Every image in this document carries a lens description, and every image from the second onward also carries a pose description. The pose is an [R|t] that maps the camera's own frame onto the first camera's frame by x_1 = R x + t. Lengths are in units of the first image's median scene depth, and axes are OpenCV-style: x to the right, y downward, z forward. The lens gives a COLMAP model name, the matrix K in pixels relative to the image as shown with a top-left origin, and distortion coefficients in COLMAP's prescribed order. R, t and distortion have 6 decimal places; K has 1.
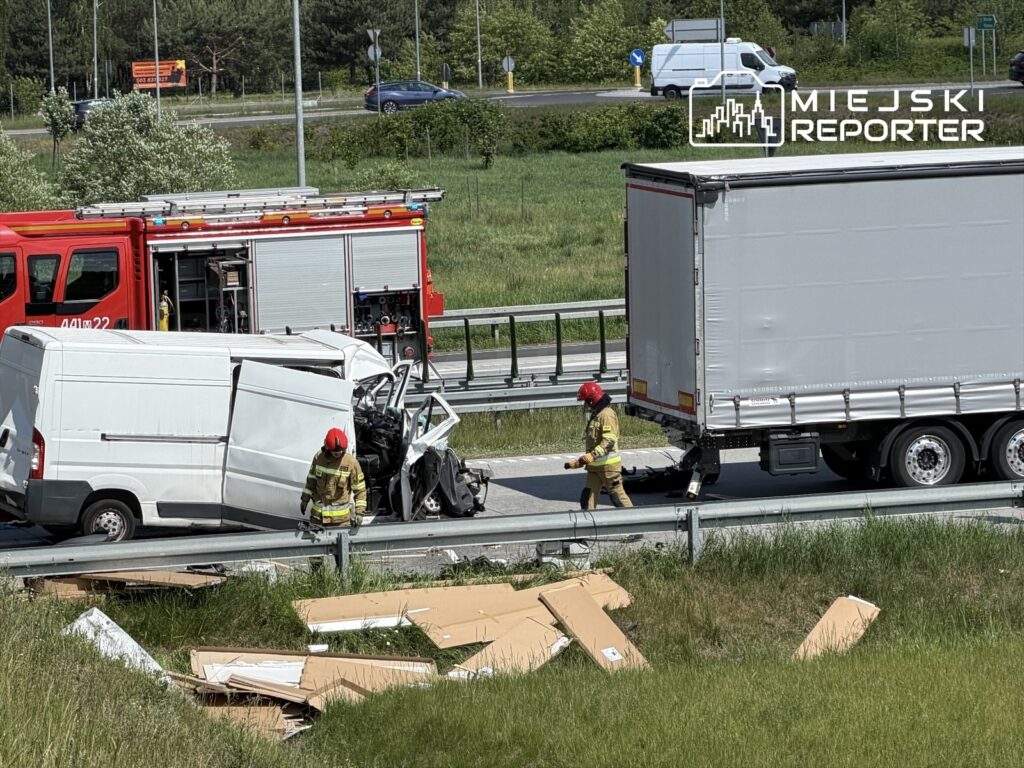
lens RADIAL K [[5185.4, 0, 512.0], [0, 5185.4, 384.0], [0, 0, 1]] dist [-0.031679, 6.834358]
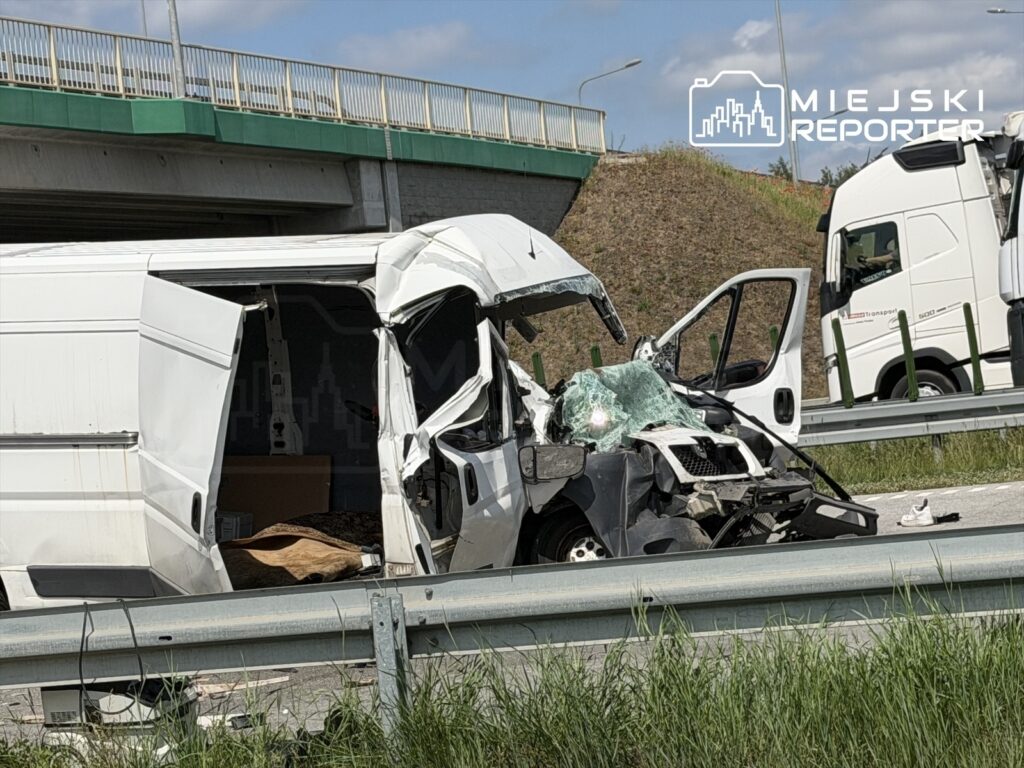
lens RADIAL K [[2983.8, 0, 512.0], [0, 2983.8, 384.0], [0, 0, 1]] dist [0.106723, 0.967798]
pose [[0.779992, -0.041797, -0.624393, 0.151307], [0.029207, 0.999111, -0.030394, 0.015170], [0.625108, 0.005470, 0.780519, 0.801316]]
